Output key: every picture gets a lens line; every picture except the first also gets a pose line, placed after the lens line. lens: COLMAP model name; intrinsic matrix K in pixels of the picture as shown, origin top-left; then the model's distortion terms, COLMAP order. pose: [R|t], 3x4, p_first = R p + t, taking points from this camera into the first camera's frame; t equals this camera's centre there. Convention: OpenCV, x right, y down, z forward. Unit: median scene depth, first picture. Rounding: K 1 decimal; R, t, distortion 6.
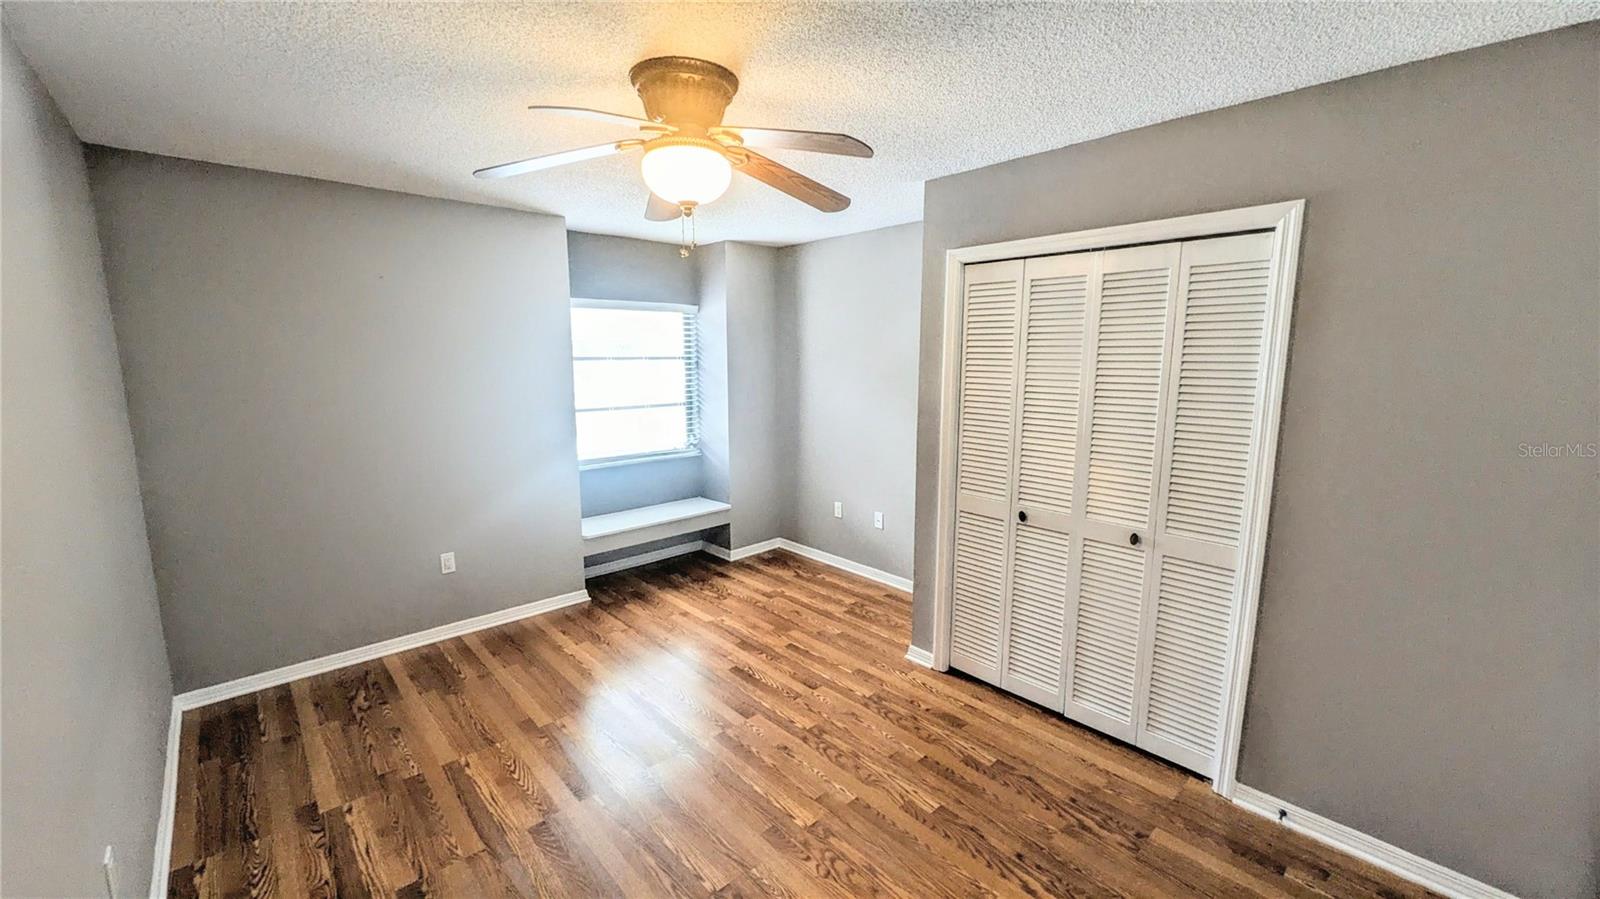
lens RADIAL K [[625.7, 0, 795.6], [0, 625.7, 449.6], [0, 0, 1]] dist [0.000605, -0.000200]
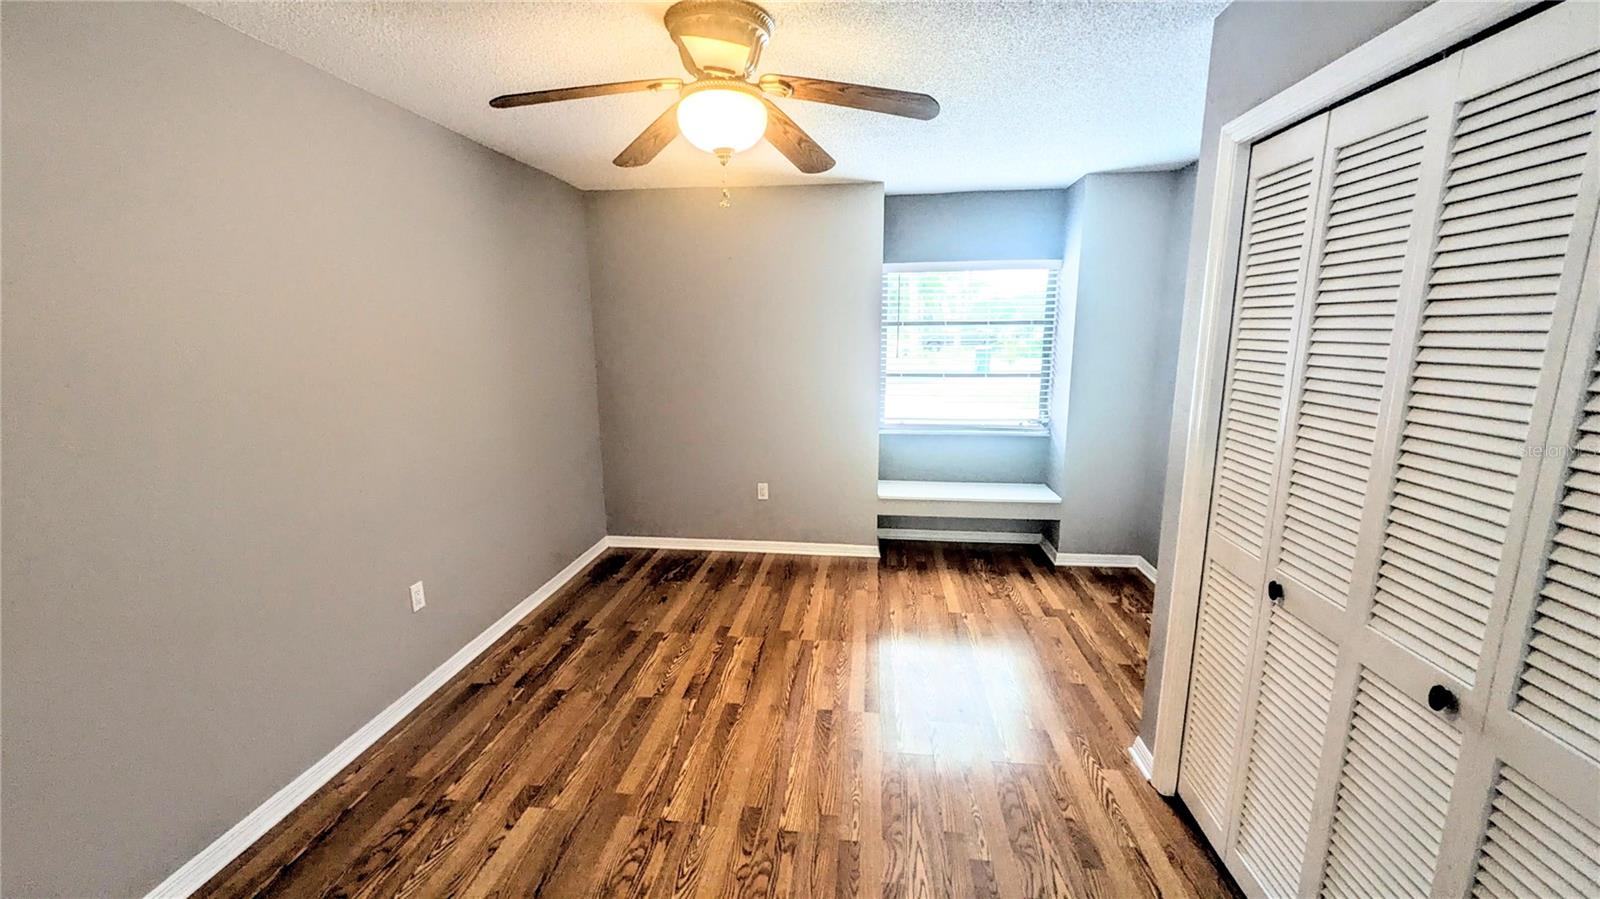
lens RADIAL K [[625.7, 0, 795.6], [0, 625.7, 449.6], [0, 0, 1]] dist [0.000605, -0.000200]
pose [[0.644606, 0.139373, -0.751704, 0.351570], [-0.110466, 0.989904, 0.088810, -0.014060], [0.756492, 0.025790, 0.653494, 0.225026]]
